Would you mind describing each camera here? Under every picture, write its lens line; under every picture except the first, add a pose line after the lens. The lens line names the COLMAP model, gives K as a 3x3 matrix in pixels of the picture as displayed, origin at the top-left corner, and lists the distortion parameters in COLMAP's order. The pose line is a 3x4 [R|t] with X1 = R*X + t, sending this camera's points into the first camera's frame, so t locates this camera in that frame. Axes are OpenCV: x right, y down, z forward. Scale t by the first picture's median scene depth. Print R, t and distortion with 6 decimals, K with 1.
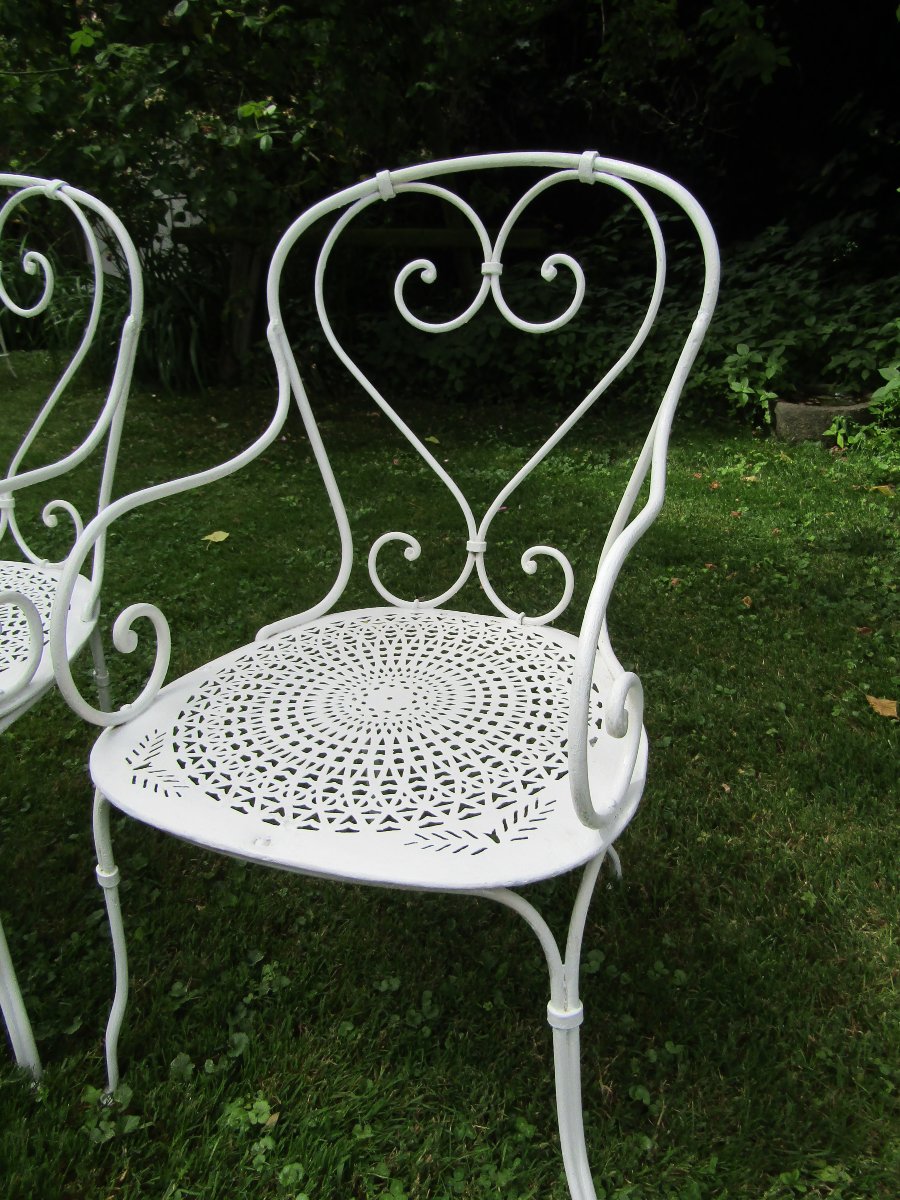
lens RADIAL K [[862.0, 0, 448.1], [0, 862.0, 605.2], [0, 0, 1]] dist [-0.031887, 0.023957]
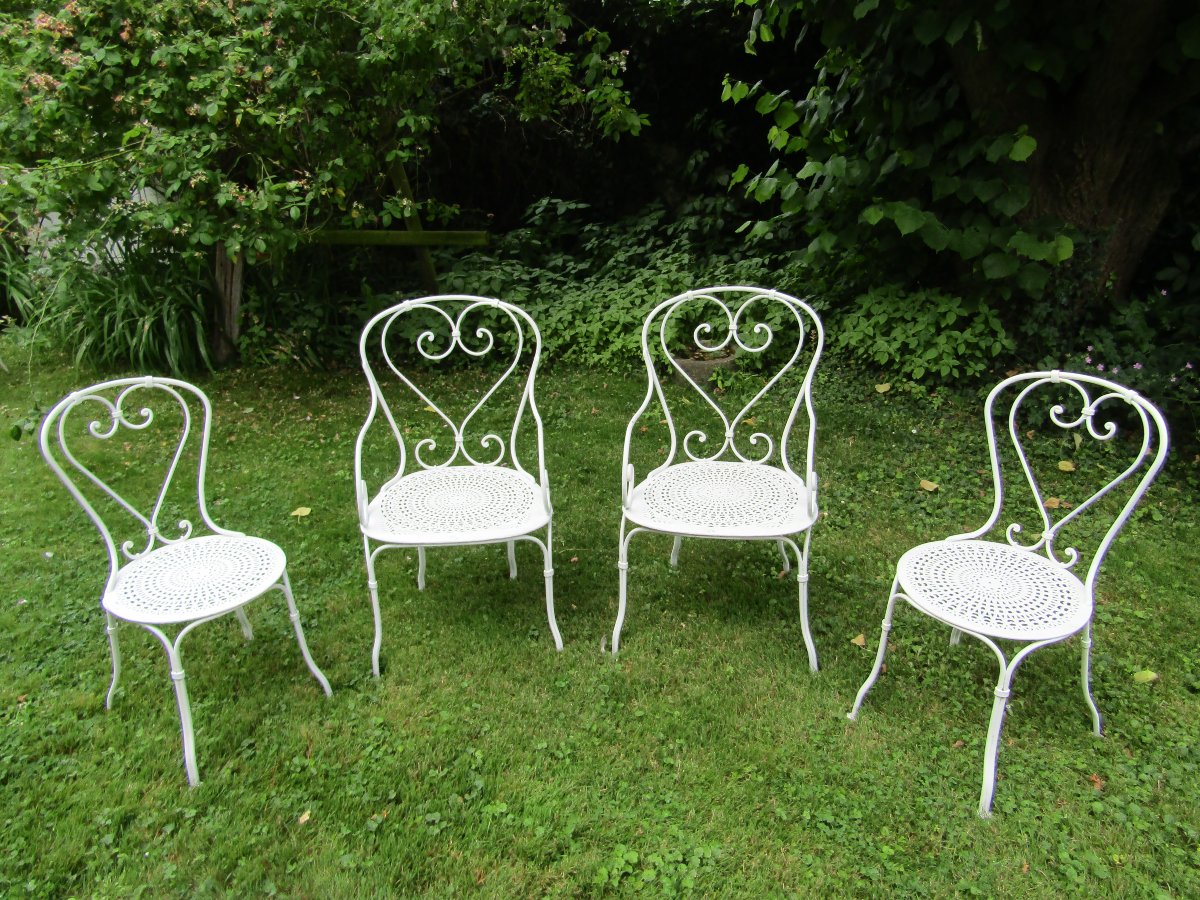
lens RADIAL K [[862.0, 0, 614.0], [0, 862.0, 468.2], [0, 0, 1]] dist [-0.031887, 0.023957]
pose [[0.953734, -0.117849, 0.276593, -0.148194], [0.126782, 0.991824, -0.014573, -0.058537], [-0.272614, 0.048965, 0.960877, -0.386163]]
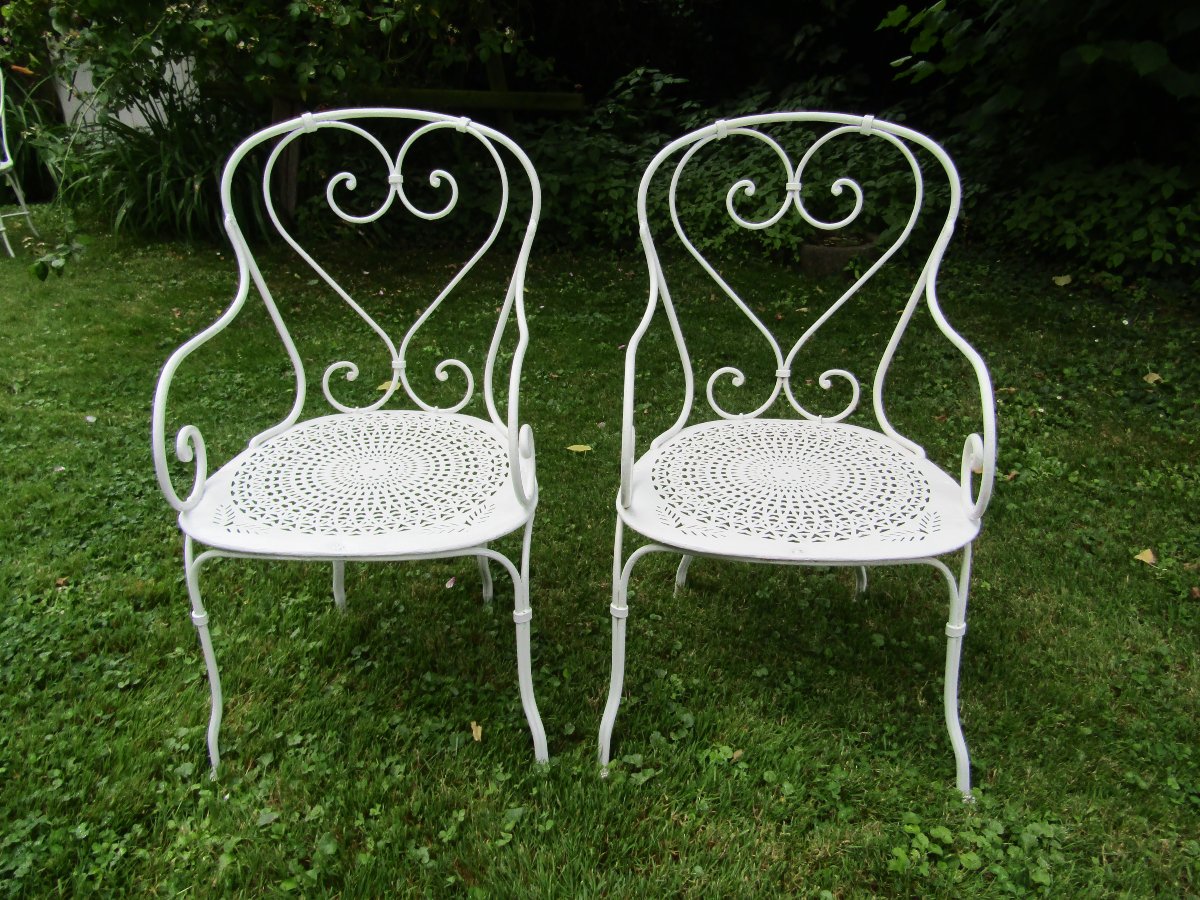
lens RADIAL K [[862.0, 0, 606.1], [0, 862.0, 467.0], [0, 0, 1]] dist [-0.031887, 0.023957]
pose [[0.965312, -0.094642, 0.243343, -0.248210], [0.086769, 0.995304, 0.042897, 0.000744], [-0.246260, -0.020295, 0.968991, -0.139320]]
